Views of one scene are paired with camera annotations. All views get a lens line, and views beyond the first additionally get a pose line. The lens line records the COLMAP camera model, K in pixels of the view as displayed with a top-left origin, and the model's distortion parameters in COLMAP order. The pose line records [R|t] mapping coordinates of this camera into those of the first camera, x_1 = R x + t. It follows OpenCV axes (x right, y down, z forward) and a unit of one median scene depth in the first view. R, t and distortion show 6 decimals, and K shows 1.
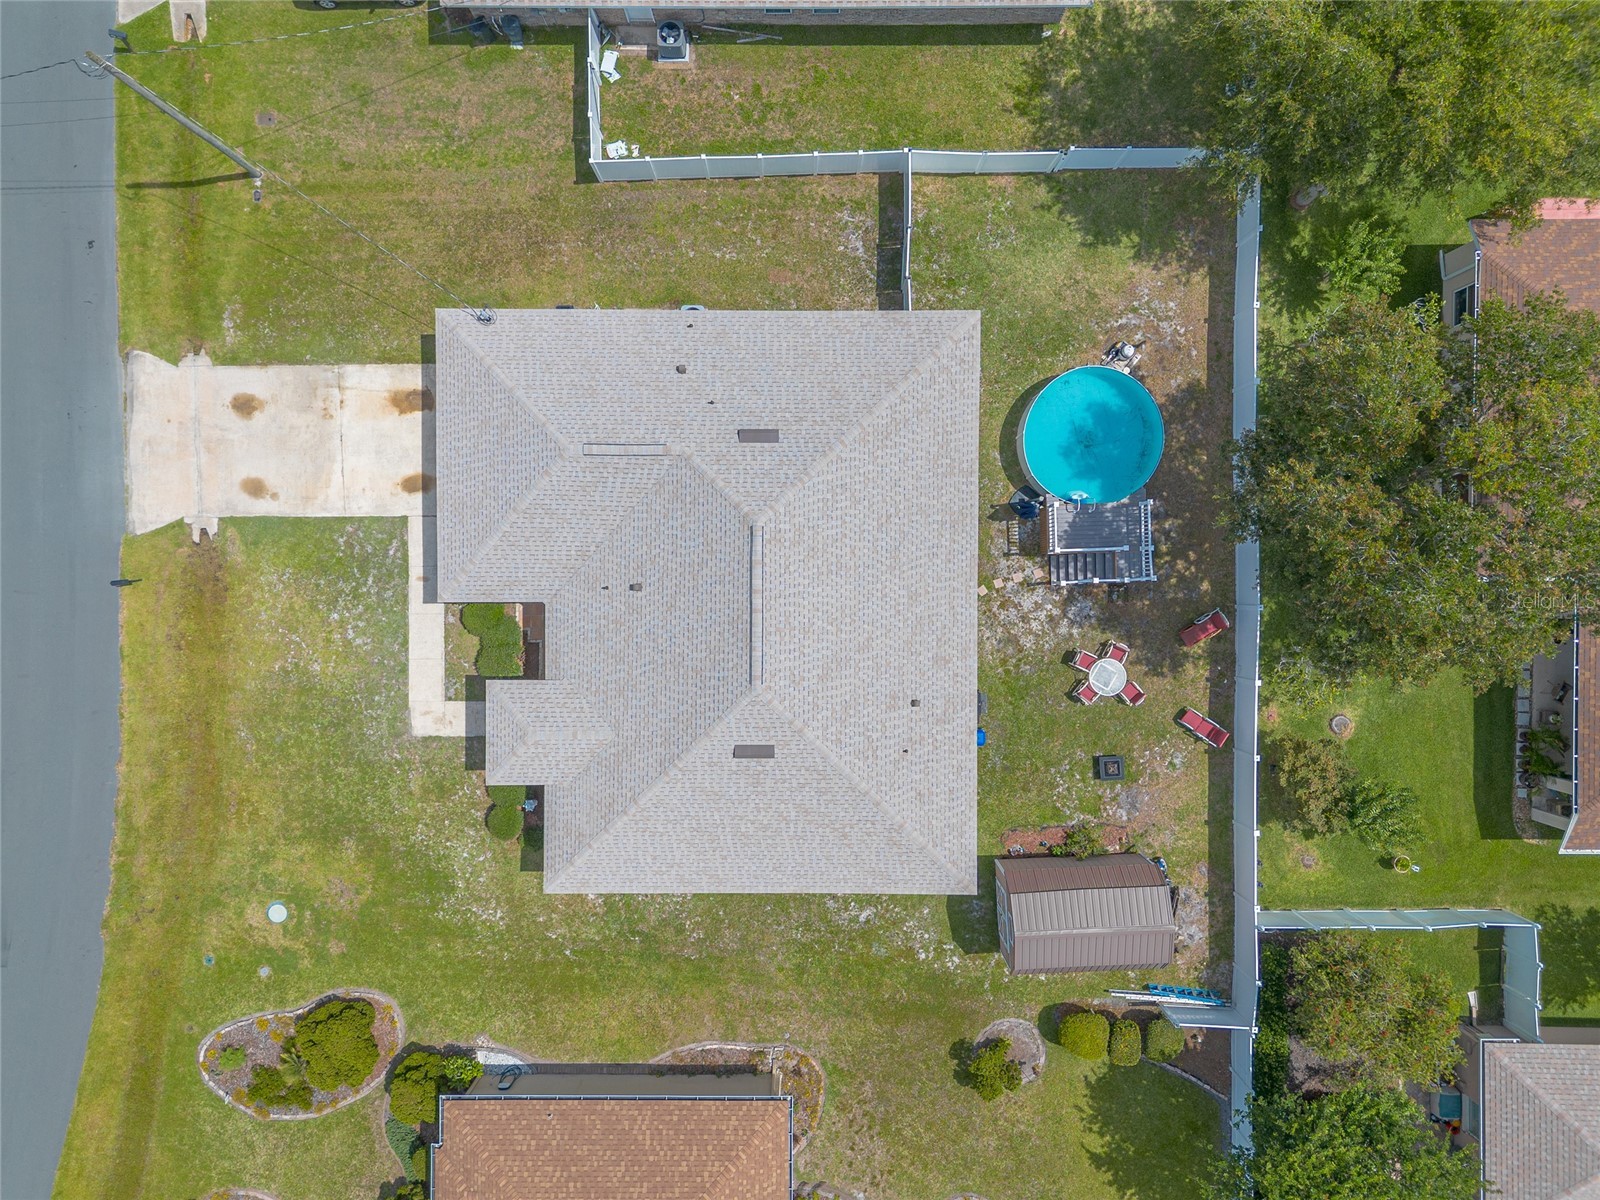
lens RADIAL K [[1136.7, 0, 796.8], [0, 1136.7, 596.3], [0, 0, 1]] dist [0.069773, -0.068636]
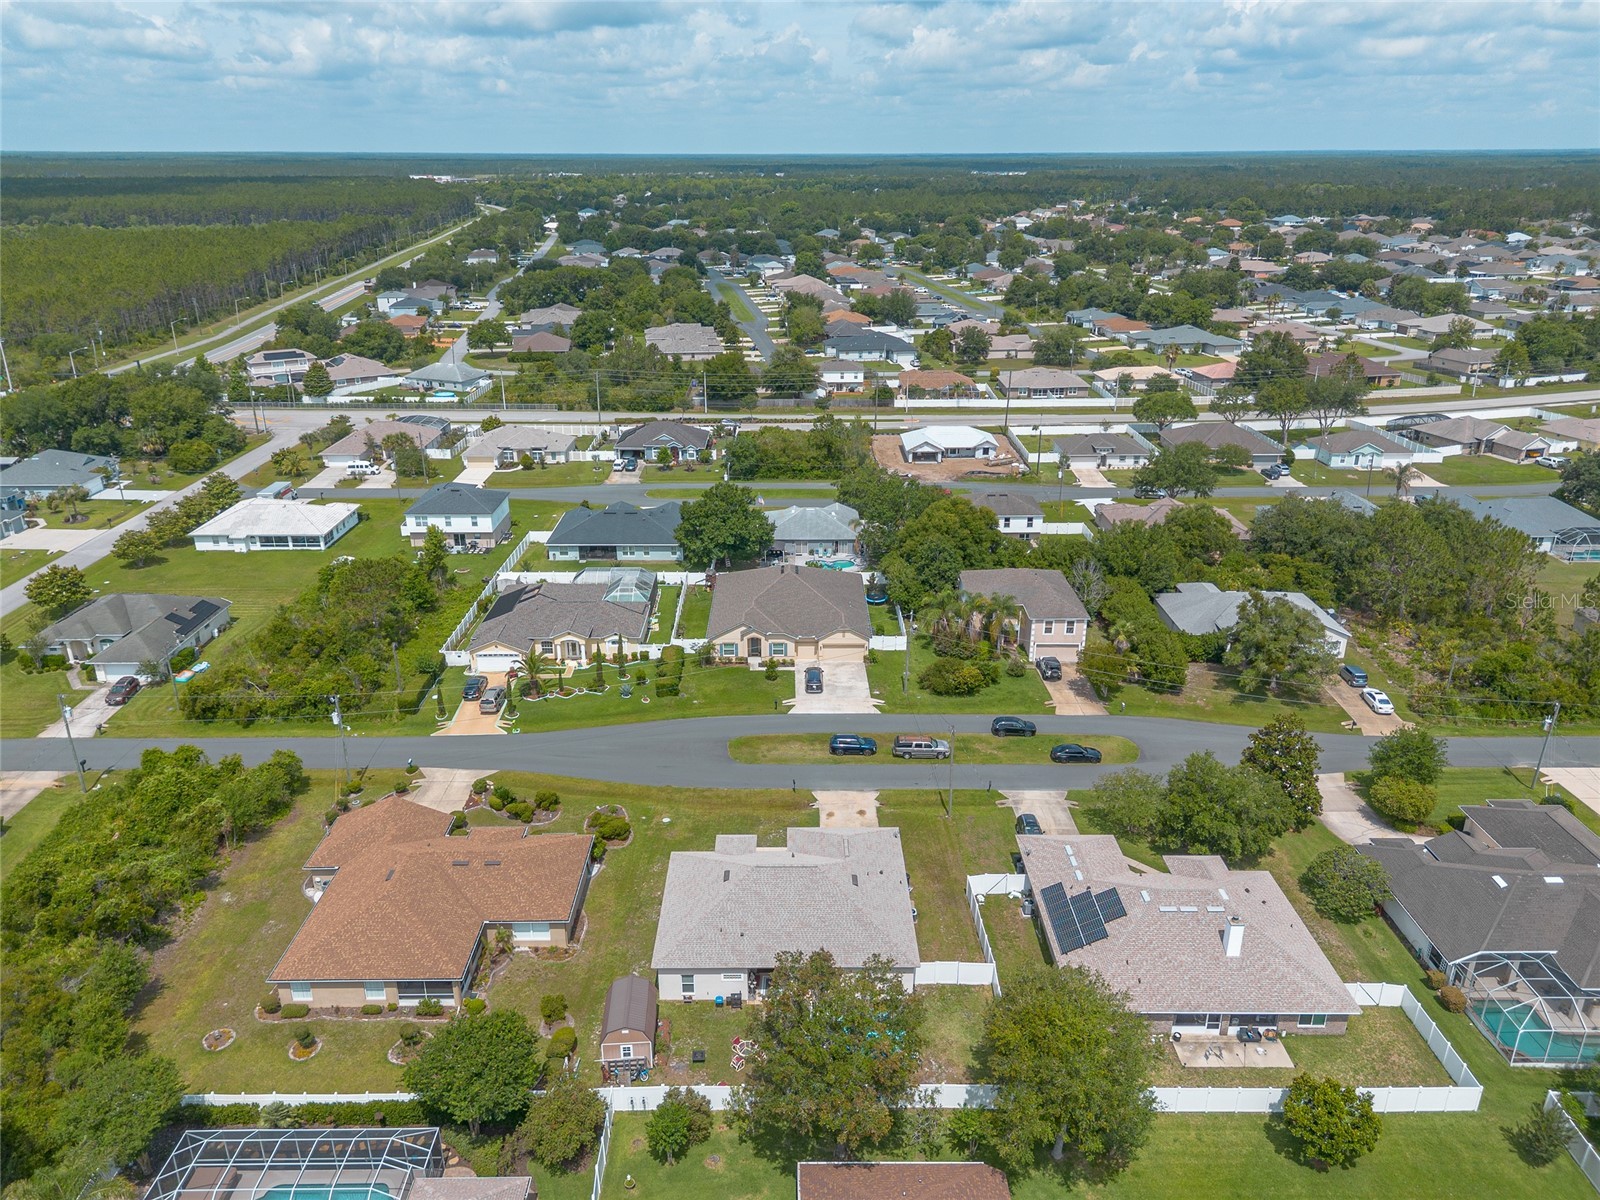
lens RADIAL K [[1129.5, 0, 800.0], [0, 1129.5, 600.0], [0, 0, 1]] dist [0.083653, -0.067678]
pose [[0.005951, 0.370224, -0.928923, 1.737267], [-0.999863, -0.012167, -0.011254, 0.010416], [-0.015469, 0.928863, 0.370101, -0.404210]]
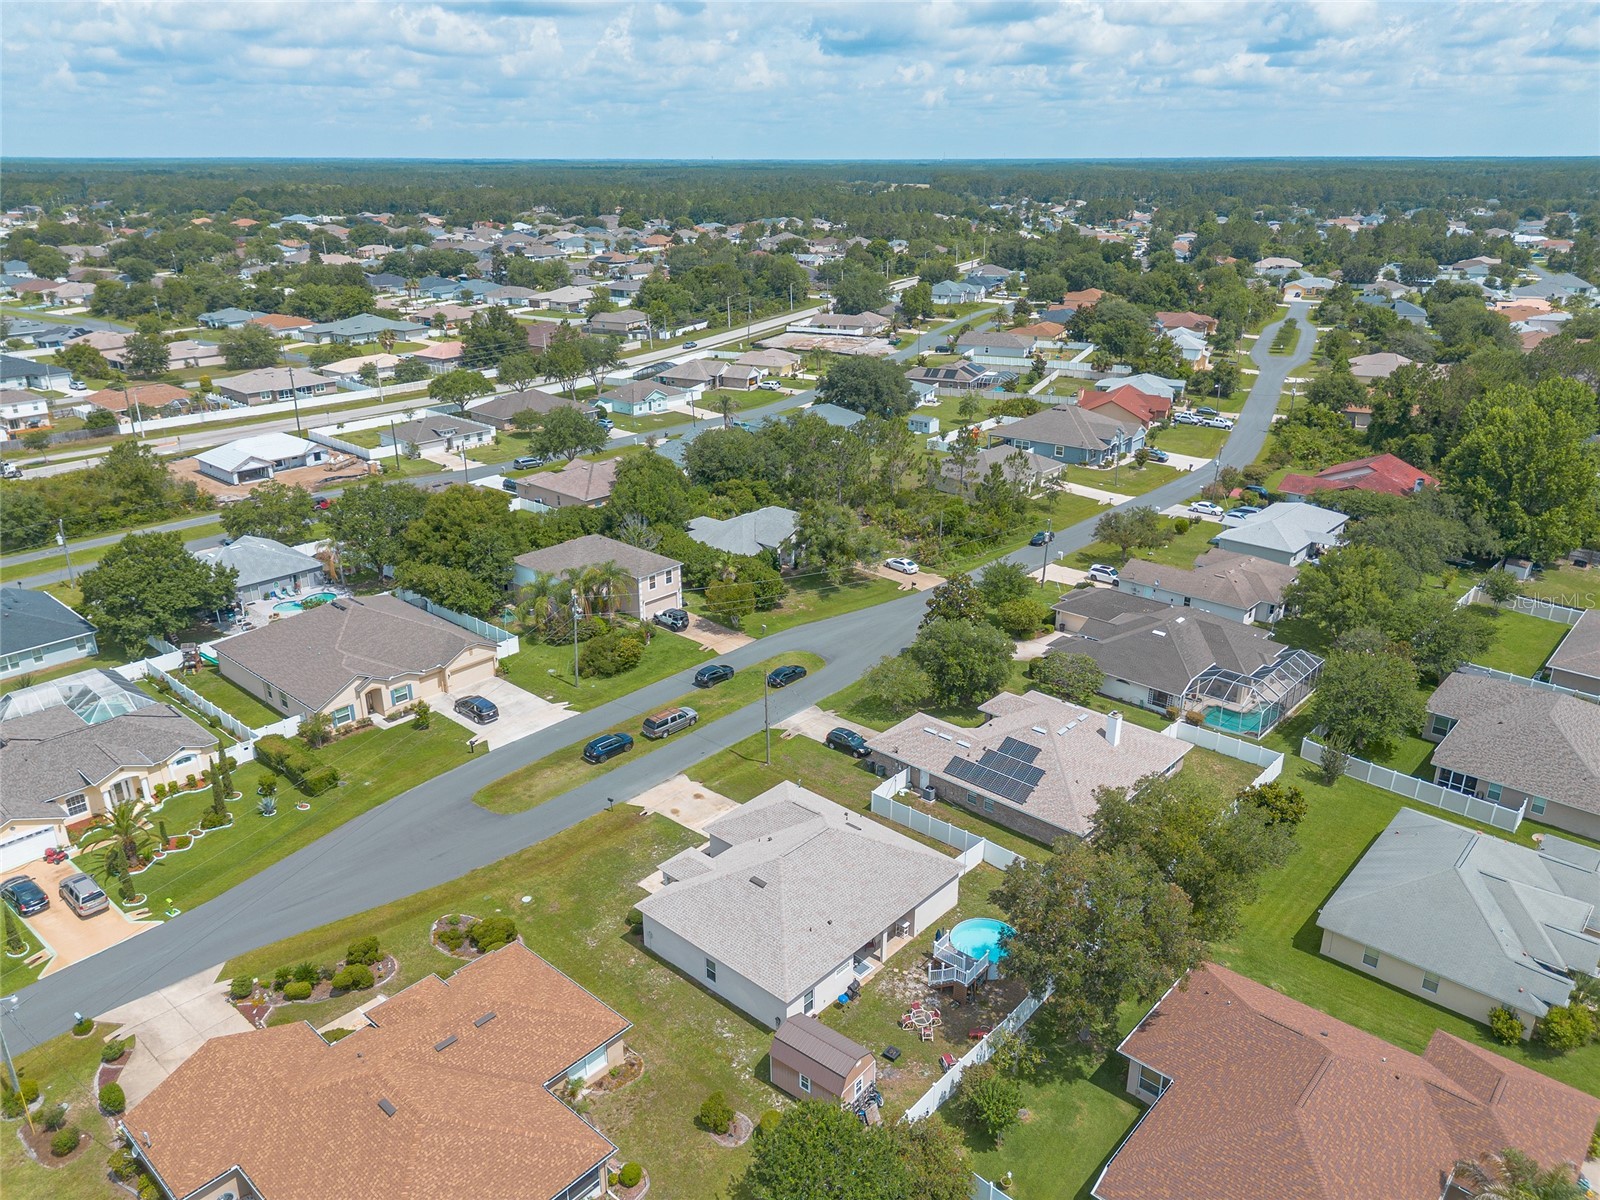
lens RADIAL K [[1136.7, 0, 796.8], [0, 1136.7, 596.3], [0, 0, 1]] dist [0.069773, -0.068636]
pose [[0.741250, 0.244243, -0.625215, 1.059612], [-0.671102, 0.251529, -0.697392, 1.249749], [-0.013073, 0.936525, 0.350358, -0.229800]]
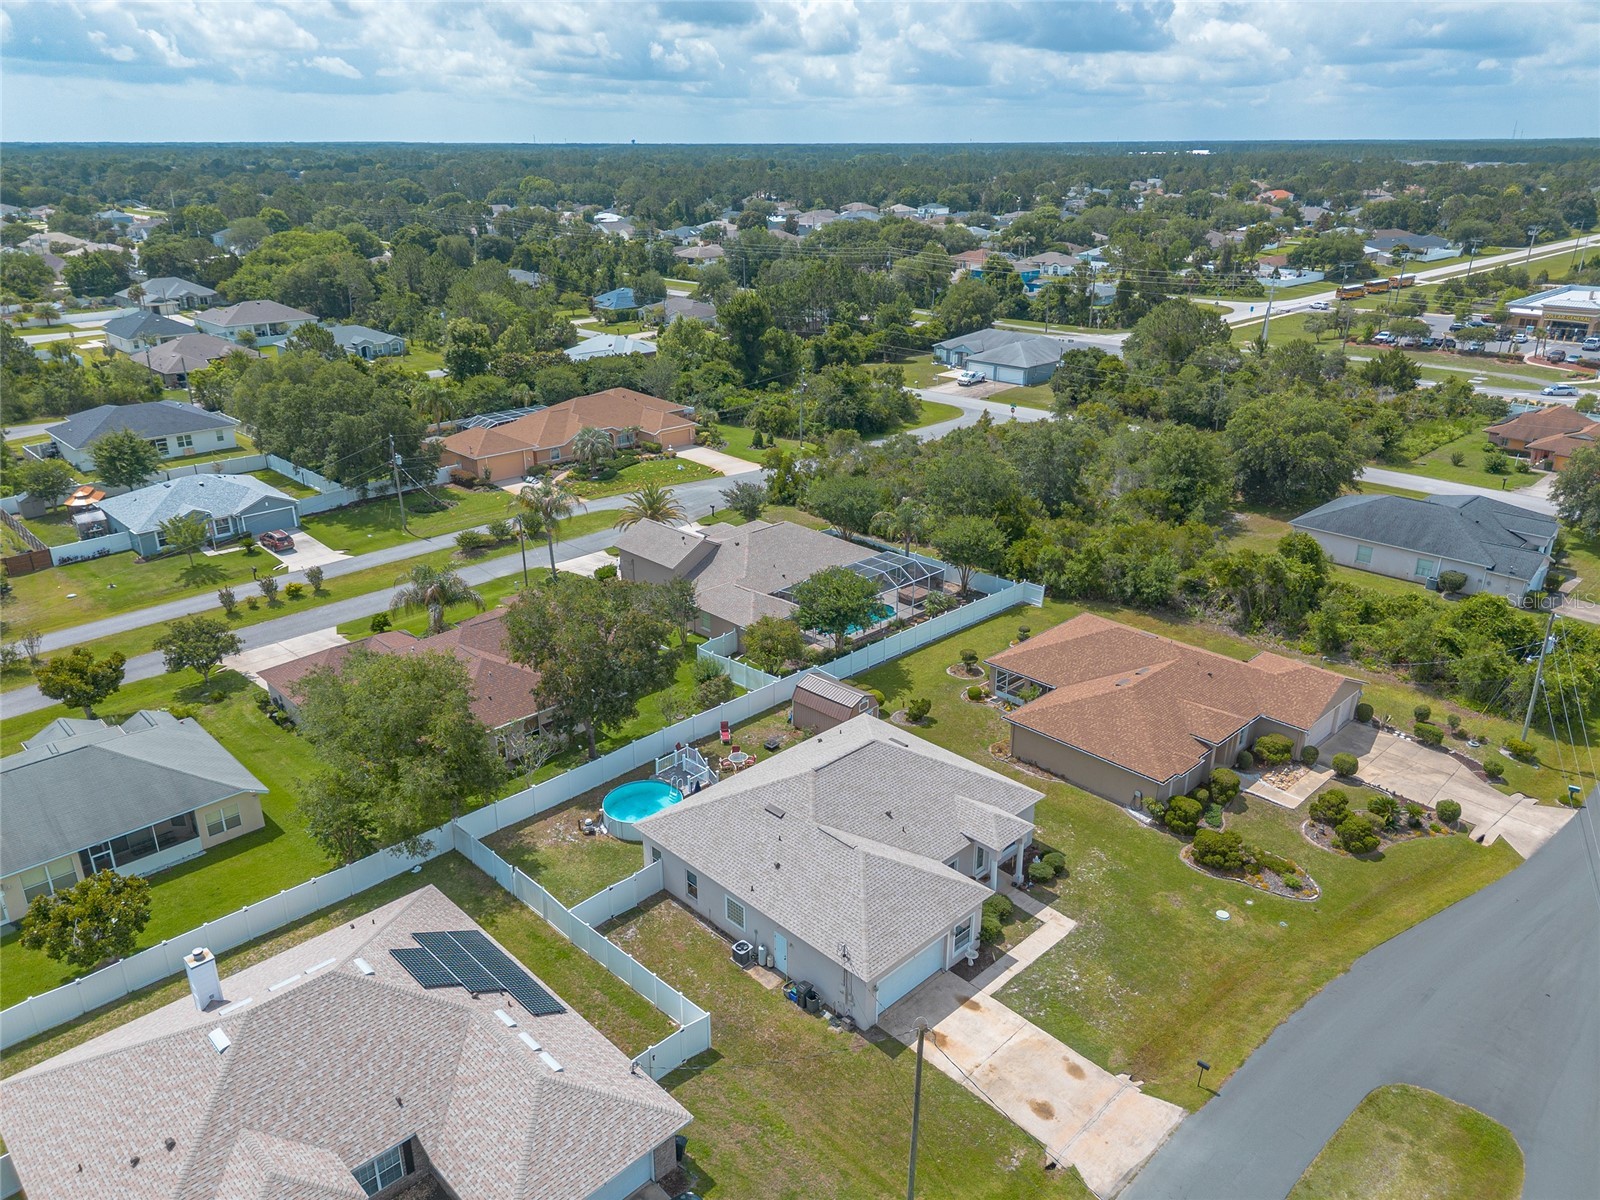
lens RADIAL K [[1136.7, 0, 796.8], [0, 1136.7, 596.3], [0, 0, 1]] dist [0.069773, -0.068636]
pose [[-0.696840, -0.257169, 0.669536, -0.963736], [0.717021, -0.272168, 0.641721, -0.972545], [0.017196, 0.927248, 0.374053, 0.049120]]
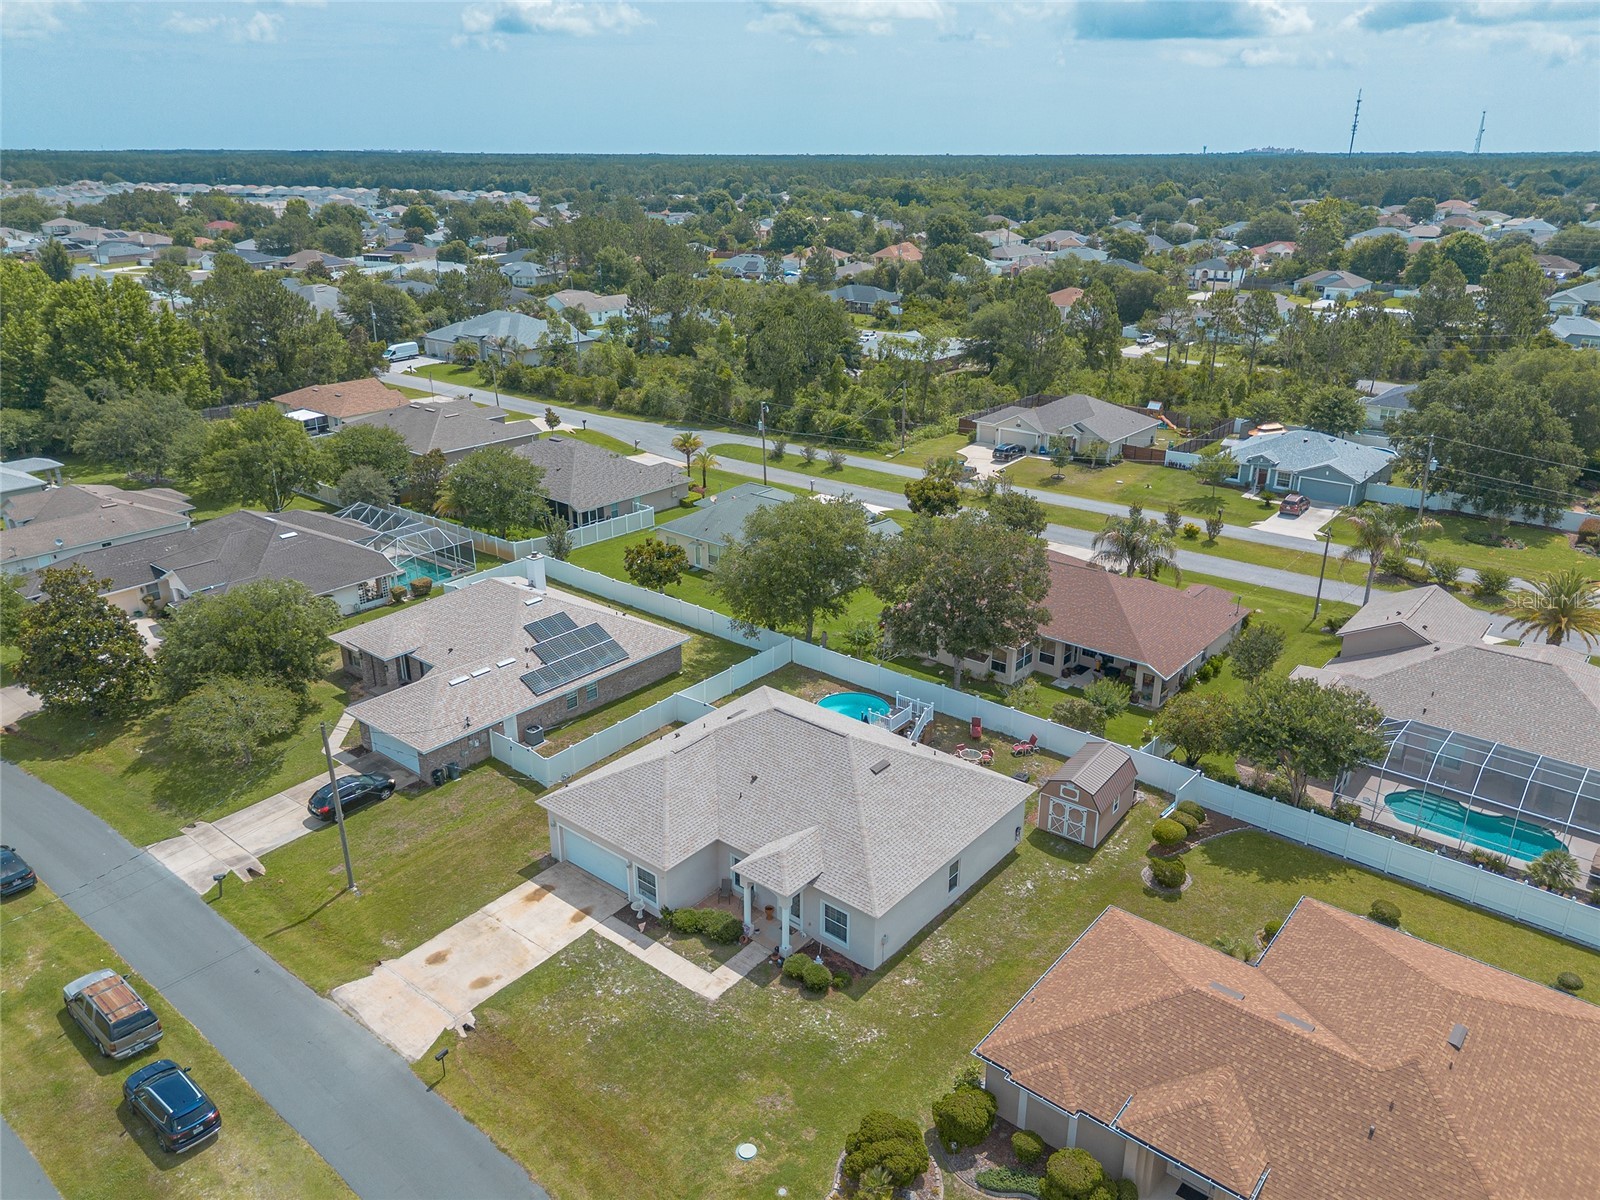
lens RADIAL K [[1136.7, 0, 796.8], [0, 1136.7, 596.3], [0, 0, 1]] dist [0.069773, -0.068636]
pose [[0.638820, -0.272070, 0.719644, -1.033374], [0.769312, 0.215880, -0.601294, 0.824999], [0.008237, 0.937749, 0.347215, 0.178872]]
